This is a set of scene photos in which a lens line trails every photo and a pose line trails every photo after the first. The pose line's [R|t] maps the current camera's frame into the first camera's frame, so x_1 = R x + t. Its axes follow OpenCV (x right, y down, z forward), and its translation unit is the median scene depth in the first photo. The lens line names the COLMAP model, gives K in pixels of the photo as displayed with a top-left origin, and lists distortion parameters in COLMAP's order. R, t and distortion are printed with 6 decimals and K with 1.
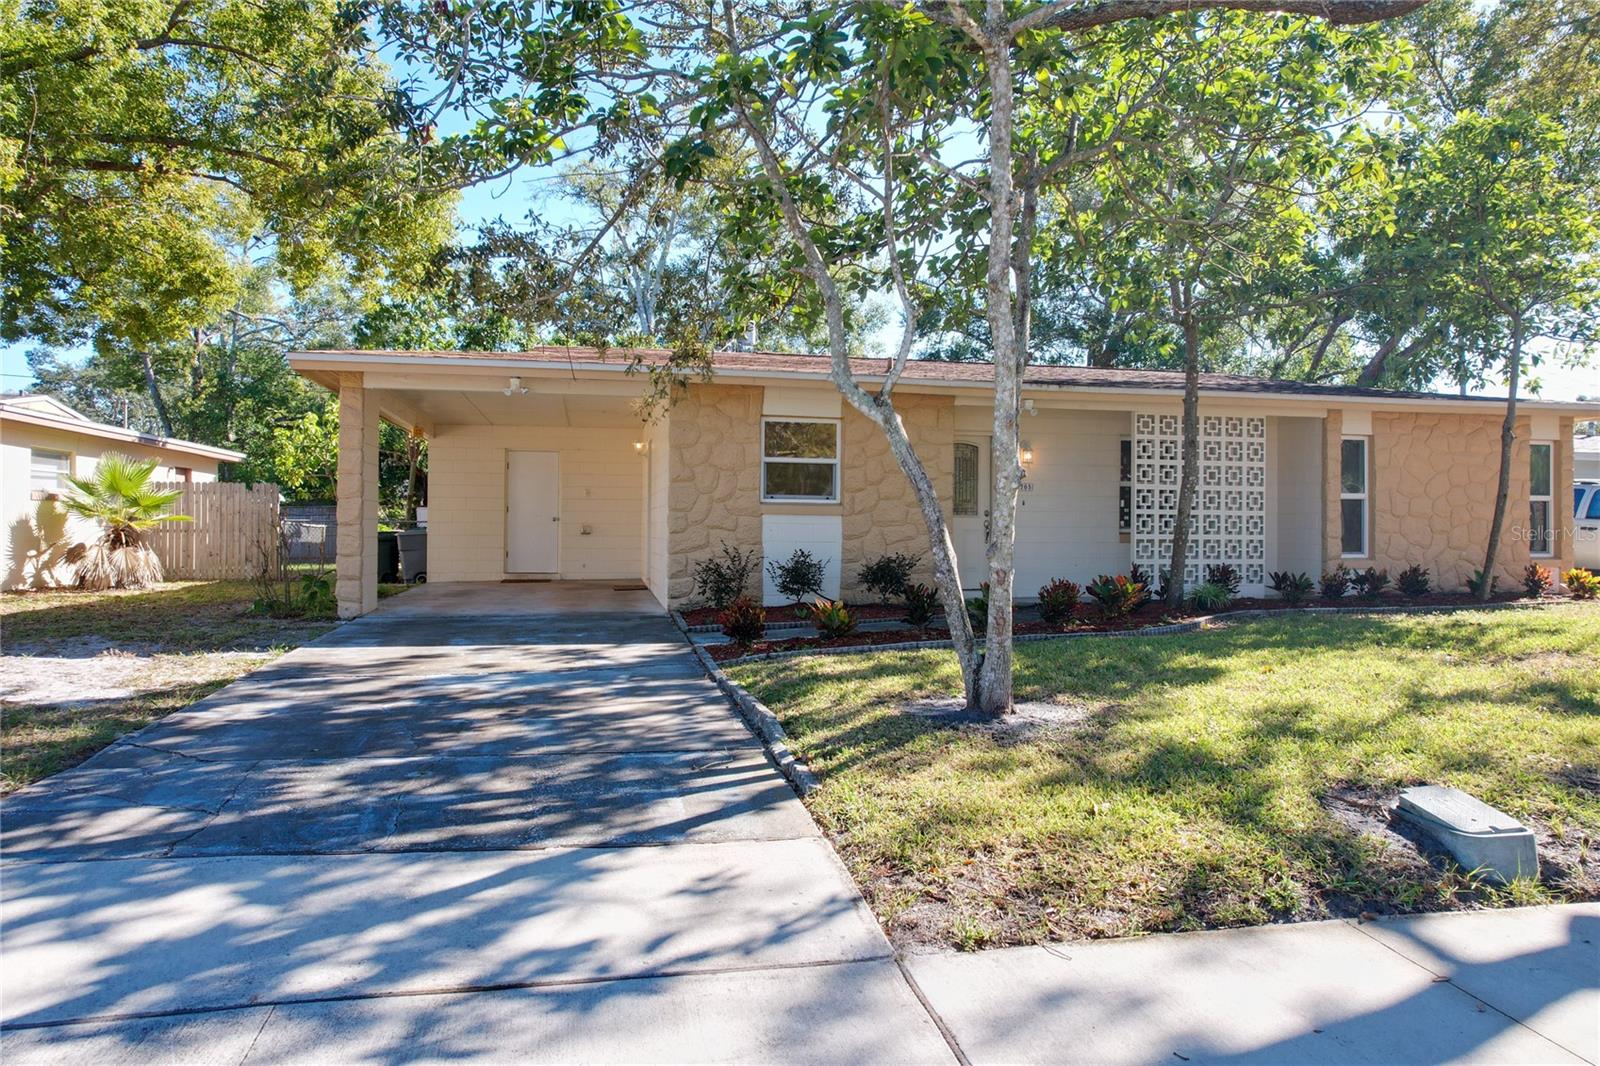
lens RADIAL K [[1016.1, 0, 834.6], [0, 1016.1, 538.6], [0, 0, 1]] dist [-0.048362, 0.048280]
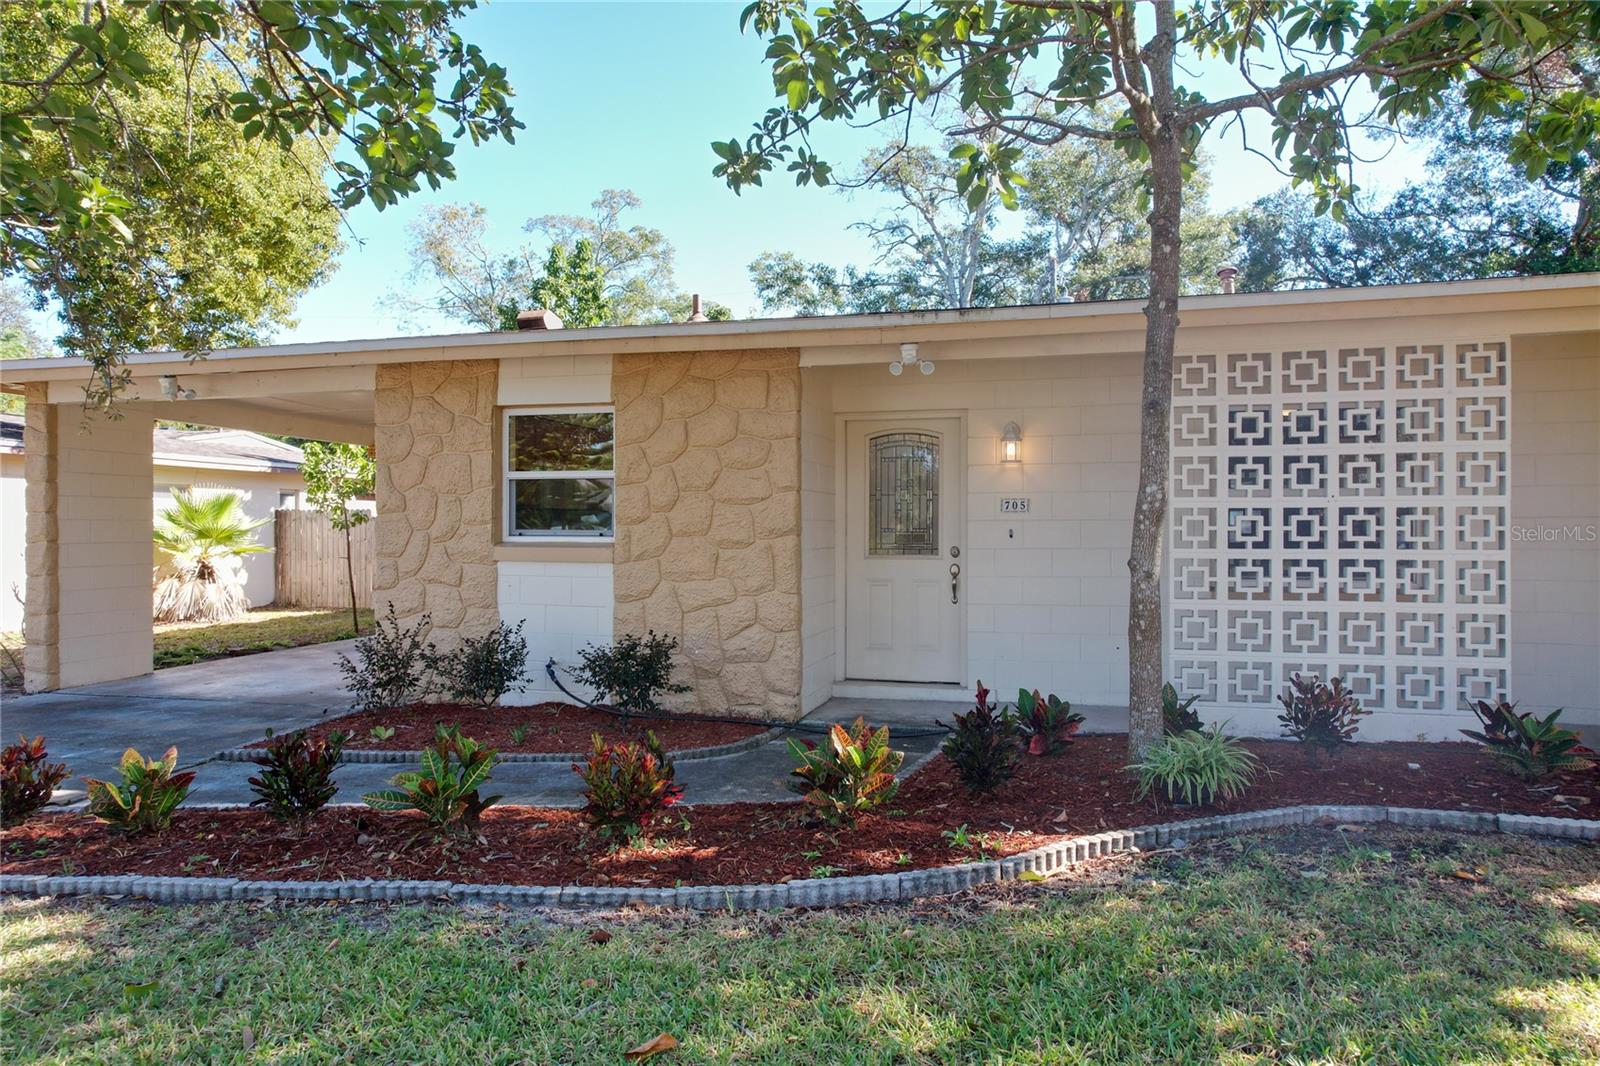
lens RADIAL K [[1016.1, 0, 830.7], [0, 1016.1, 541.9], [0, 0, 1]] dist [-0.048362, 0.048280]
pose [[0.891523, -0.002550, -0.452968, 0.385028], [0.002866, 0.999996, 0.000011, -0.033931], [0.452966, -0.001308, 0.891527, 0.500804]]
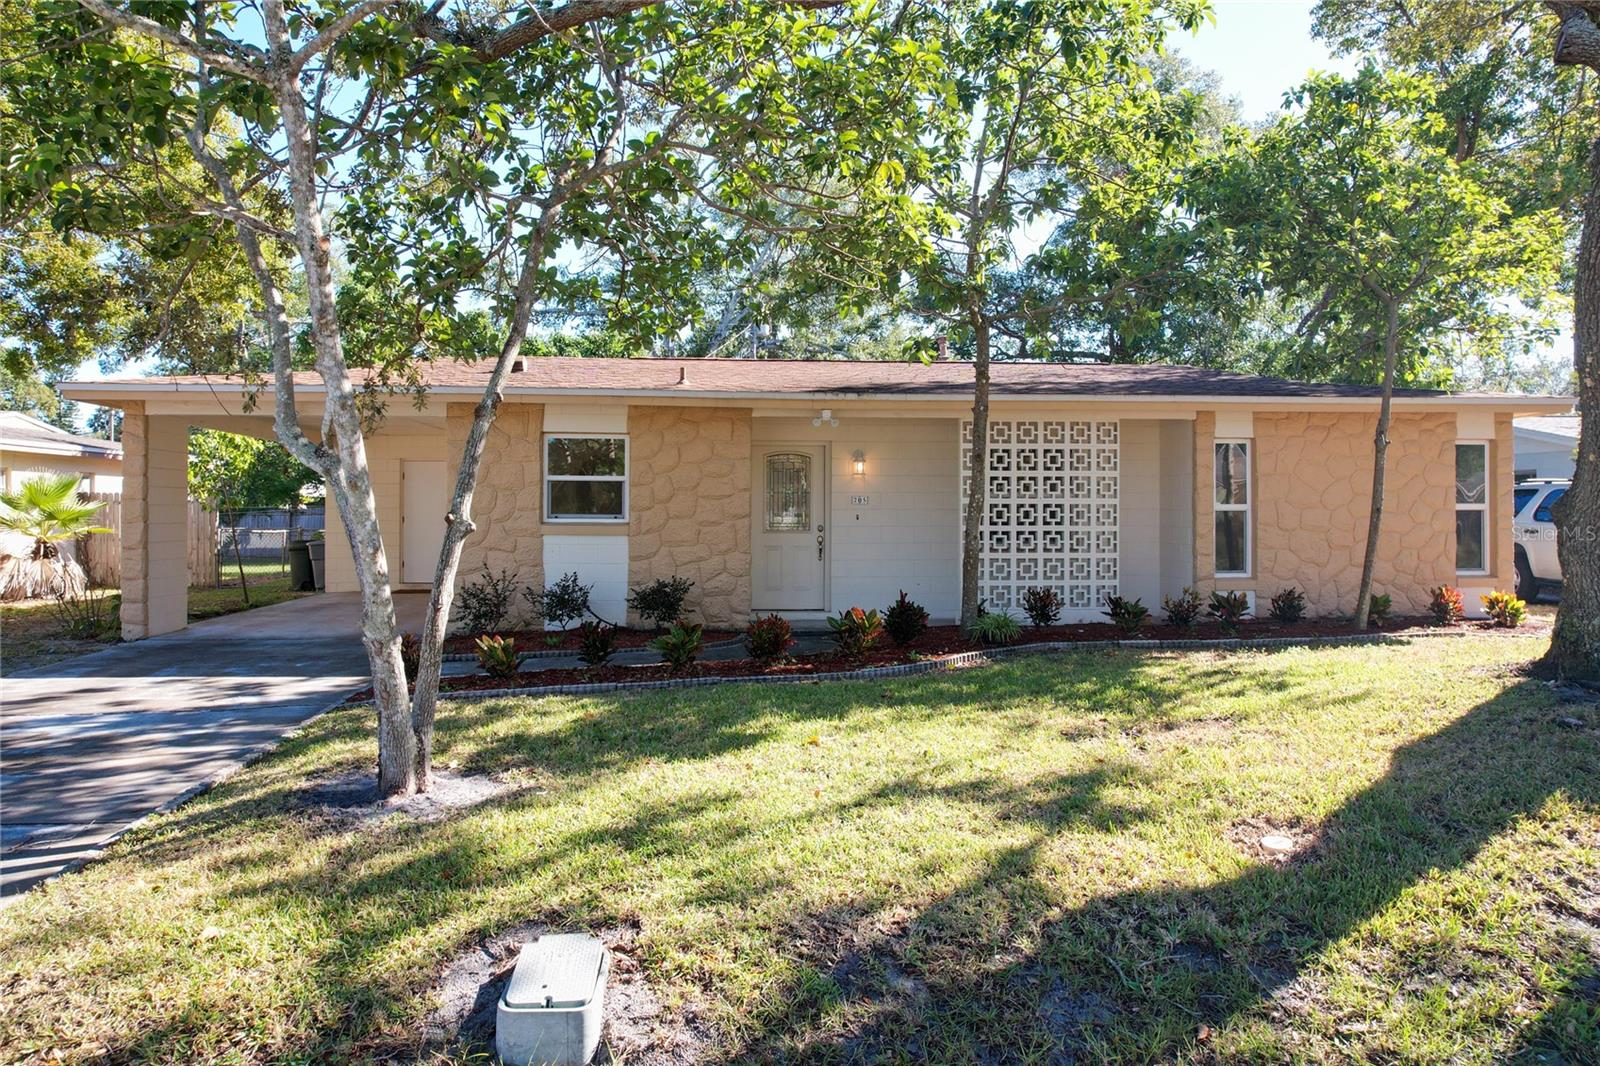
lens RADIAL K [[1016.1, 0, 797.9], [0, 1016.1, 530.3], [0, 0, 1]] dist [-0.048362, 0.048280]
pose [[0.990985, -0.002652, -0.133944, 0.282169], [0.003722, 0.999963, 0.007732, -0.033486], [0.133918, -0.008161, 0.990959, 0.073989]]
